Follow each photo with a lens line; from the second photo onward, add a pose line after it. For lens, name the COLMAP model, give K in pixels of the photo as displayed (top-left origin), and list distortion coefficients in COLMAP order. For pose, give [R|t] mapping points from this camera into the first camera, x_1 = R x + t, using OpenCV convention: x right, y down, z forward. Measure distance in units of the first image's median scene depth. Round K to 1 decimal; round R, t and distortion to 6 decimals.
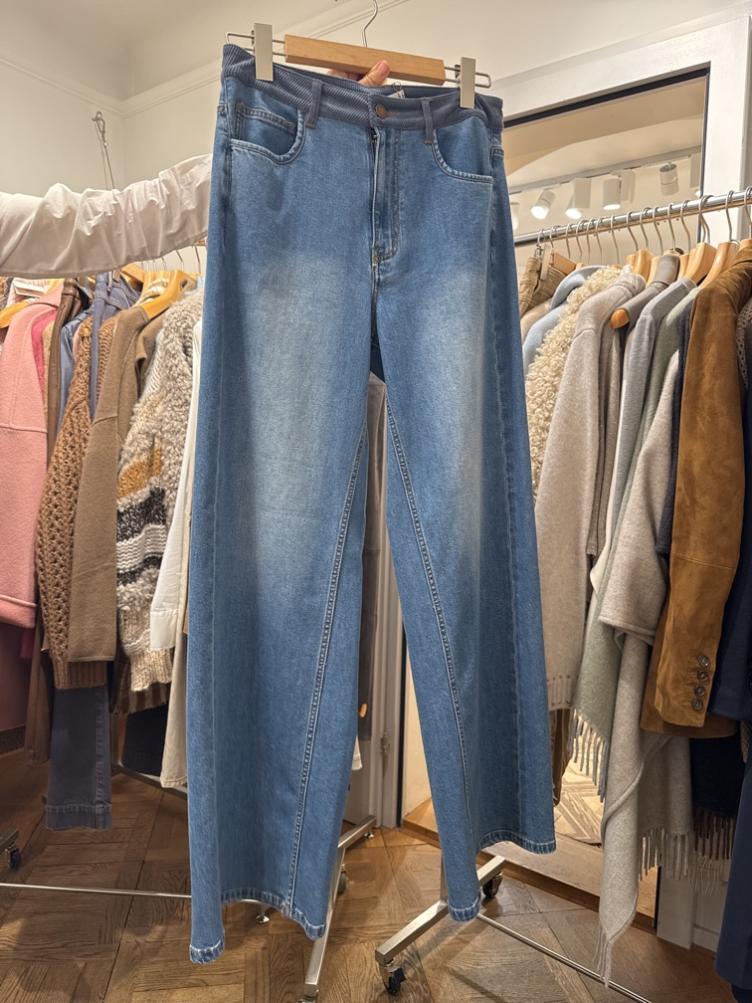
lens RADIAL K [[703.0, 0, 378.6], [0, 703.0, 501.0], [0, 0, 1]] dist [-0.040487, 0.004498]
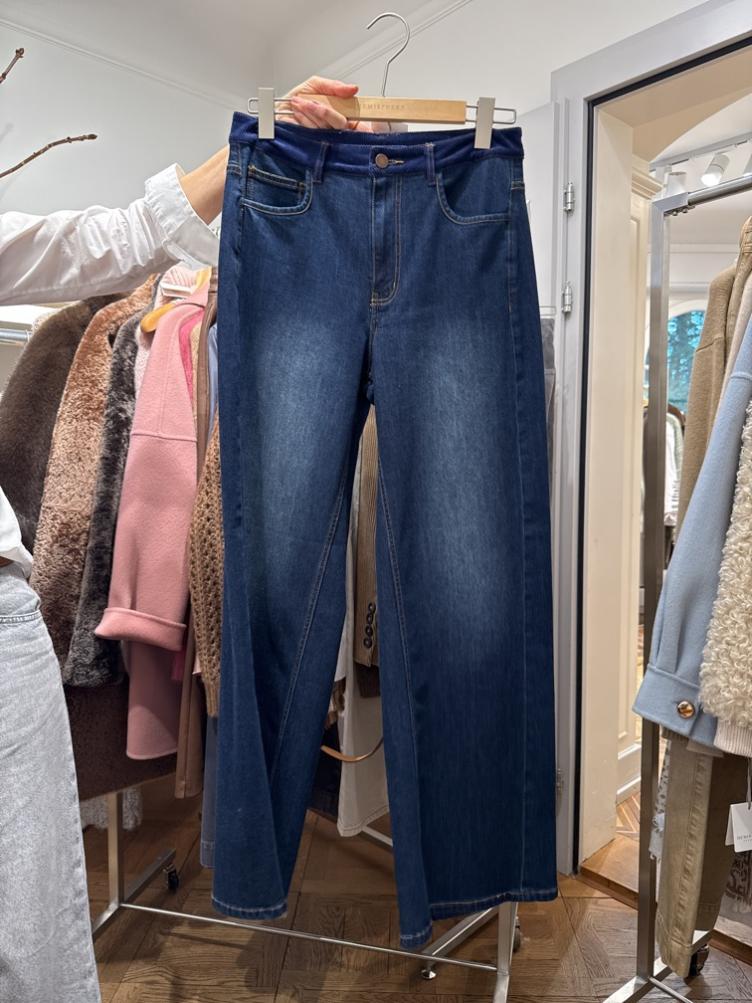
lens RADIAL K [[703.0, 0, 372.5], [0, 703.0, 500.5], [0, 0, 1]] dist [-0.040487, 0.004498]
pose [[0.978313, -0.019228, -0.206238, -0.046577], [0.017440, 0.999793, -0.010481, -0.004147], [0.206397, 0.006657, 0.978446, 0.114448]]
